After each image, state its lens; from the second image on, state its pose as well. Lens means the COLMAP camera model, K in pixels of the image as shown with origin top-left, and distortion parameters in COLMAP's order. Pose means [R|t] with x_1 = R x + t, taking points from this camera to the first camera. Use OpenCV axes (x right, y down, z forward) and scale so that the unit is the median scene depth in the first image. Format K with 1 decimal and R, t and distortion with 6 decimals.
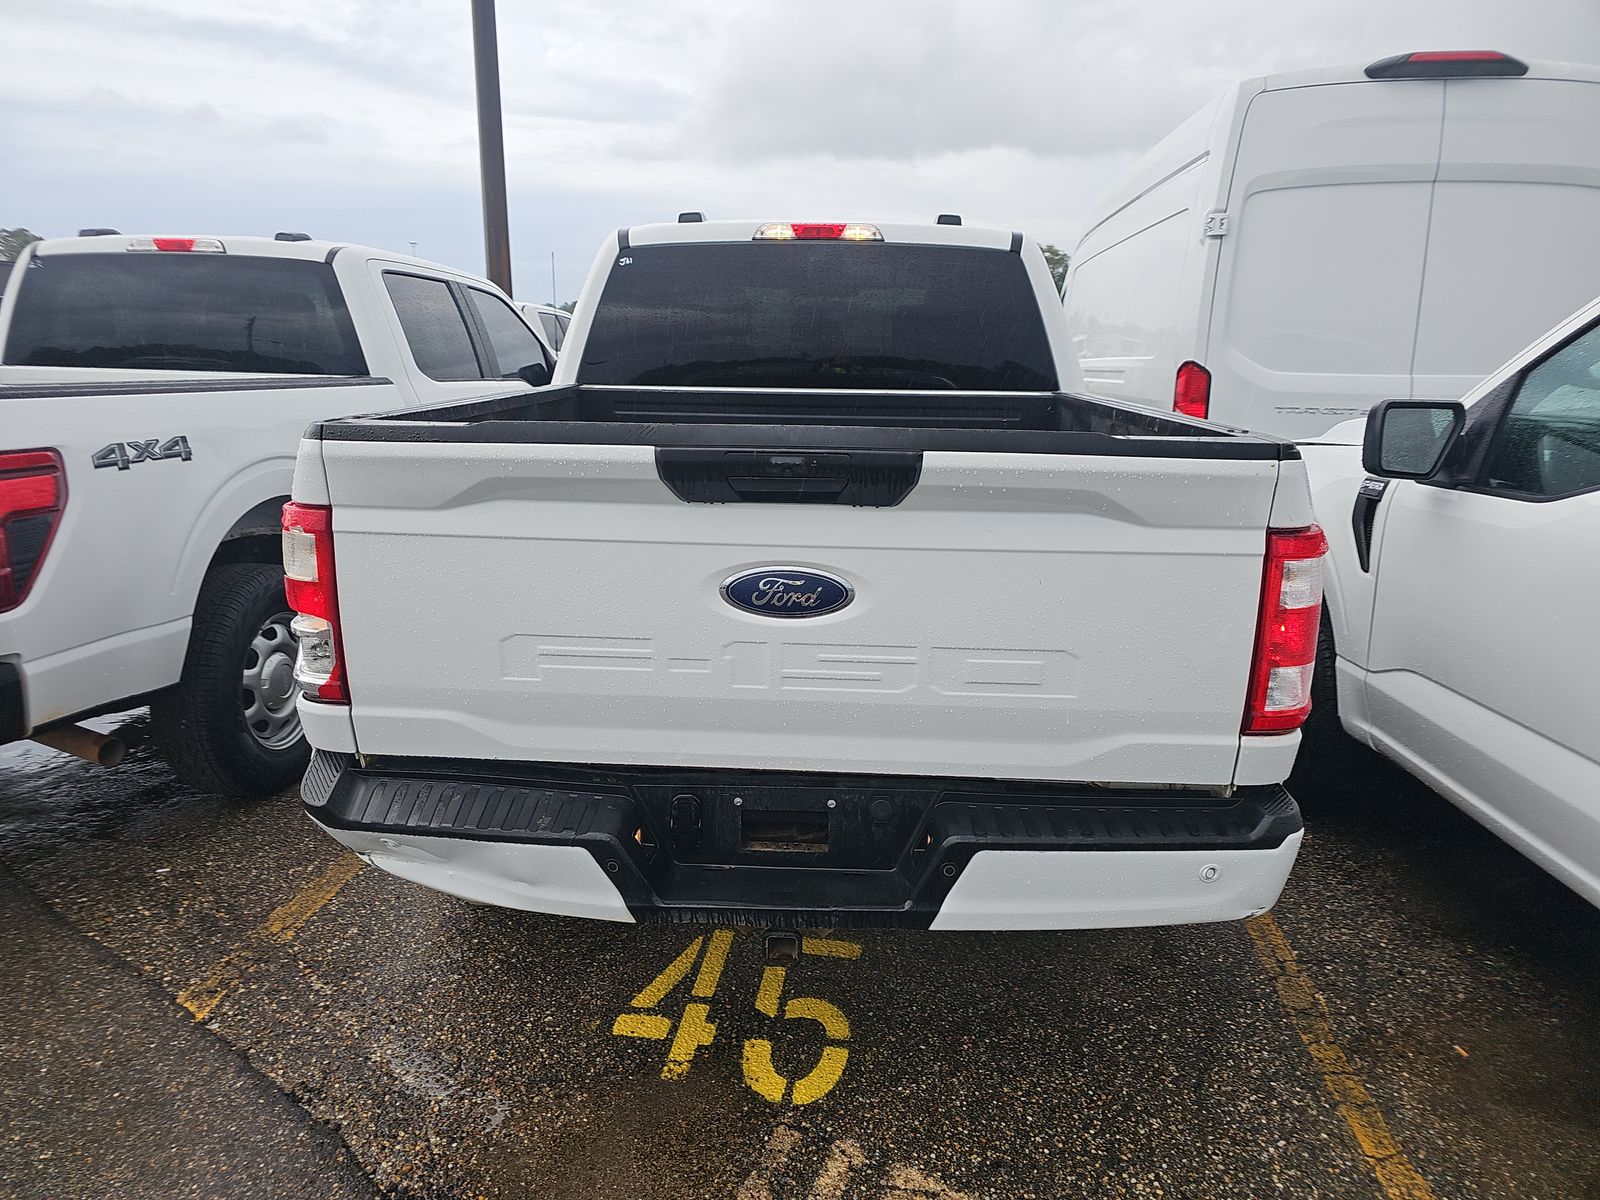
lens RADIAL K [[1062.8, 0, 785.9], [0, 1062.8, 585.9], [0, 0, 1]] dist [0.034537, -0.022166]
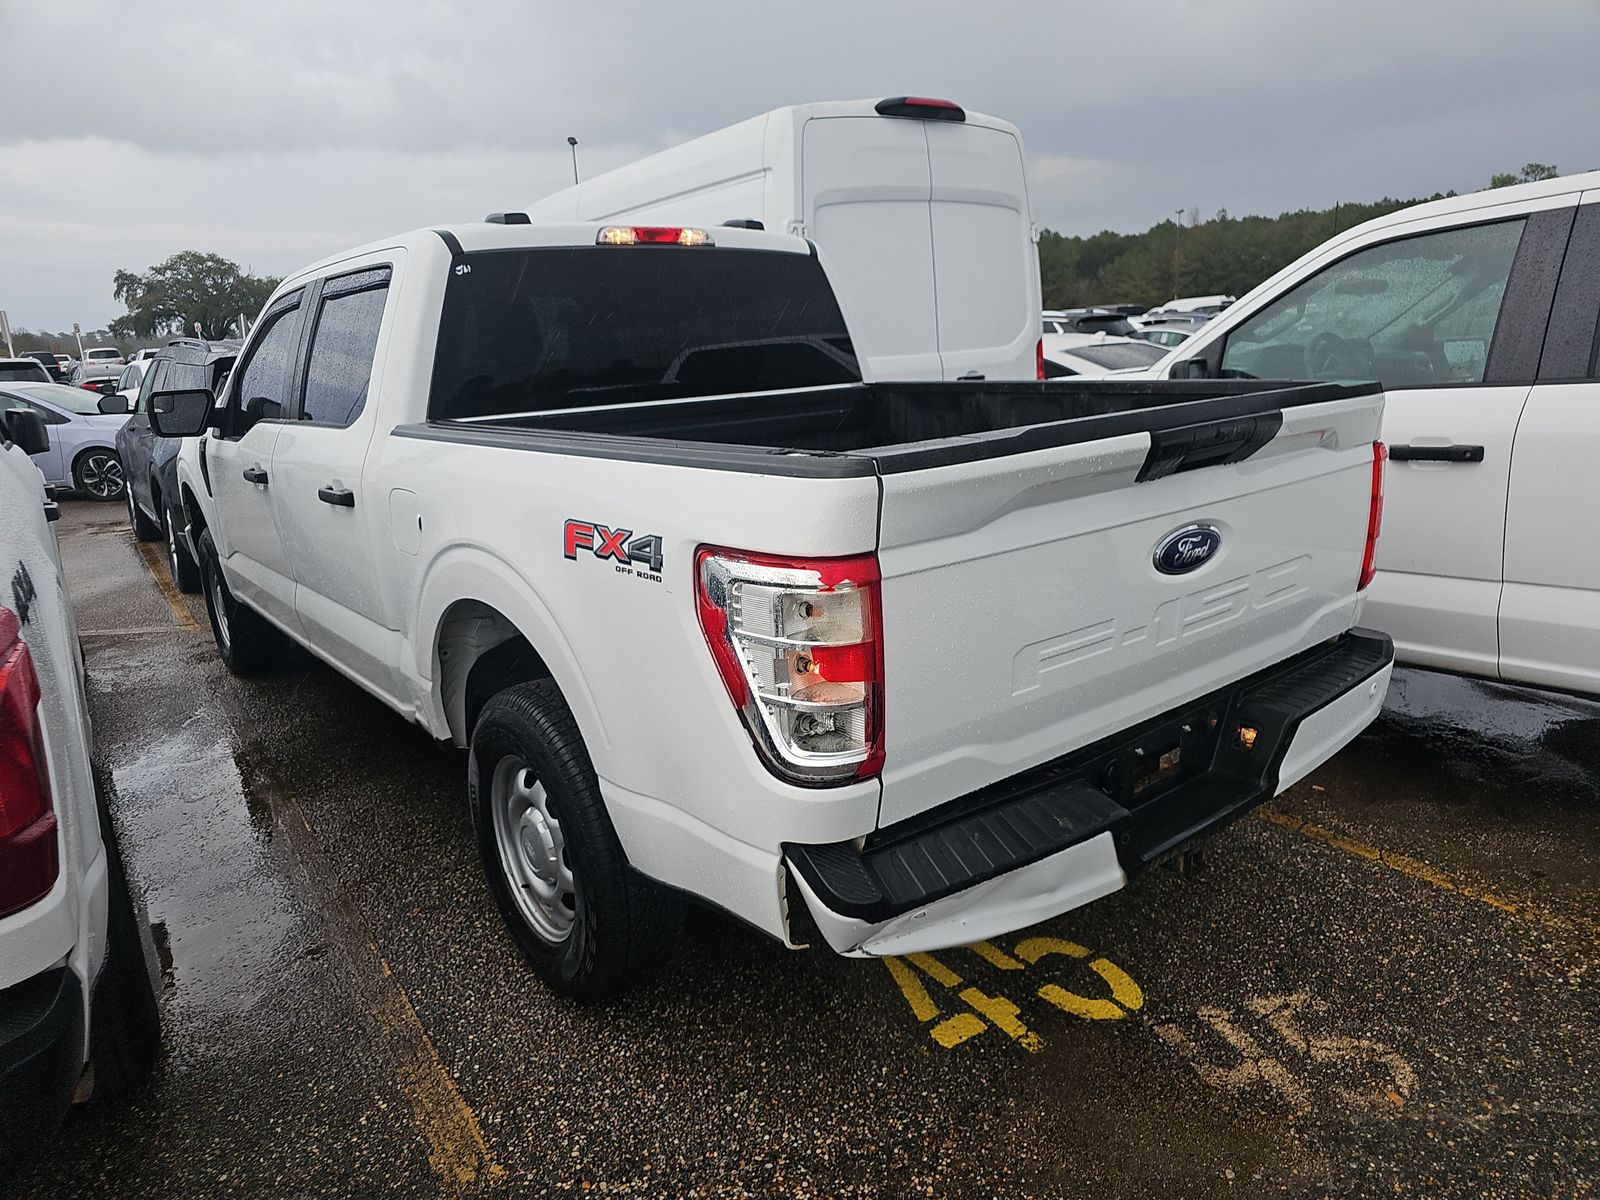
lens RADIAL K [[1062.8, 0, 803.1], [0, 1062.8, 605.1], [0, 0, 1]] dist [0.034537, -0.022166]
pose [[0.744620, -0.215093, 0.631883, -0.892089], [0.209926, 0.974085, 0.084200, -0.101758], [-0.633619, 0.069952, 0.770476, 0.330956]]
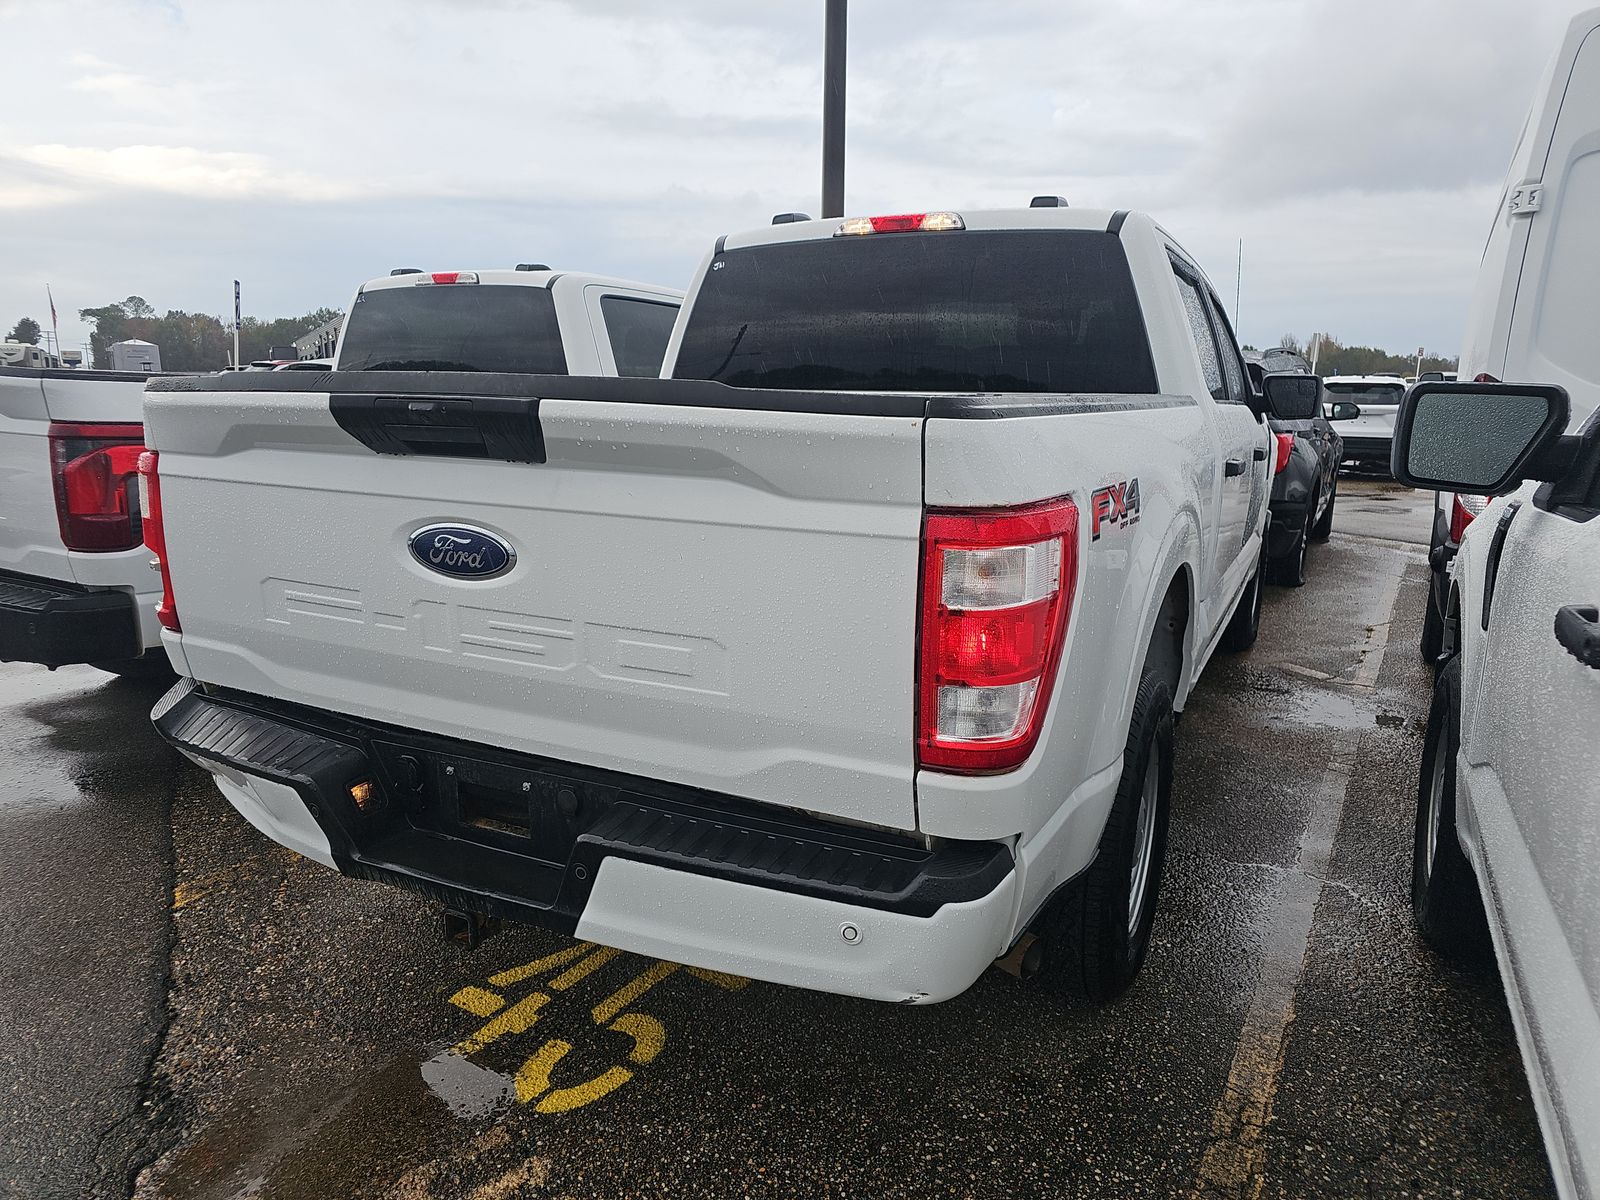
lens RADIAL K [[1062.8, 0, 796.5], [0, 1062.8, 594.4], [0, 0, 1]] dist [0.034537, -0.022166]
pose [[0.914196, 0.077706, -0.397752, 0.569898], [-0.093507, 0.995409, -0.020452, 0.030915], [0.394337, 0.055890, 0.917265, 0.205066]]
